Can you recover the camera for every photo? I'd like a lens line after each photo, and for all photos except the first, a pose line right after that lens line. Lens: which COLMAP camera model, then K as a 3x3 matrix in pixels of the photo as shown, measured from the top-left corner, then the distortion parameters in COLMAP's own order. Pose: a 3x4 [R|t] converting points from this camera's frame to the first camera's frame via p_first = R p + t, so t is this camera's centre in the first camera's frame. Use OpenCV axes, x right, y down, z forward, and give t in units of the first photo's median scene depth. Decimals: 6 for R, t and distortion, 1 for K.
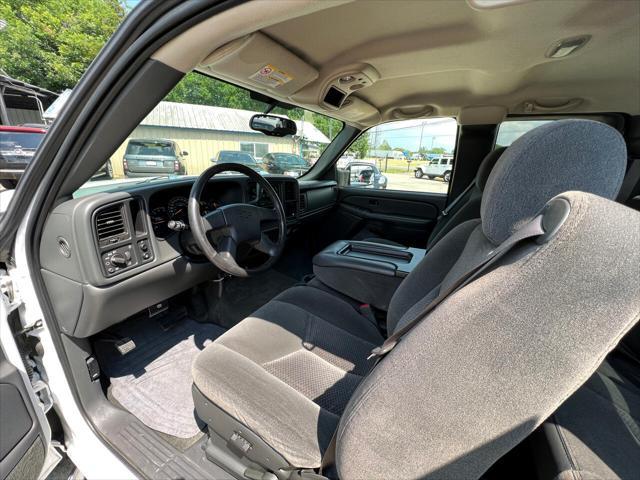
lens RADIAL K [[257.4, 0, 319.0], [0, 257.4, 238.8], [0, 0, 1]] dist [-0.003597, 0.000123]
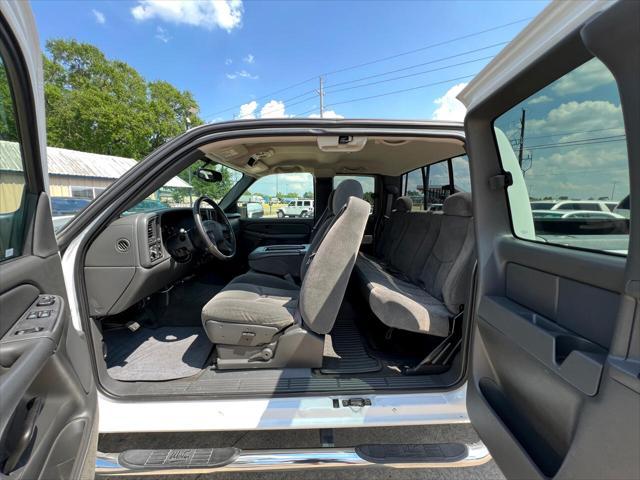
lens RADIAL K [[257.4, 0, 319.0], [0, 257.4, 238.8], [0, 0, 1]] dist [-0.003597, 0.000123]
pose [[0.869844, -0.092404, 0.484596, -0.324773], [0.170429, 0.978108, -0.119410, 0.187870], [-0.462953, 0.186457, 0.866549, -0.470401]]
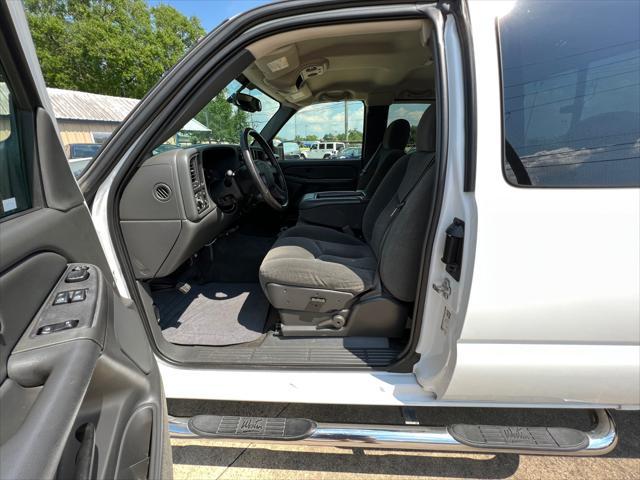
lens RADIAL K [[257.4, 0, 319.0], [0, 257.4, 238.8], [0, 0, 1]] dist [-0.003597, 0.000123]
pose [[0.903446, -0.182466, 0.387933, -0.388153], [0.168045, 0.983212, 0.071103, 0.138151], [-0.394394, 0.000953, 0.918941, -0.211249]]
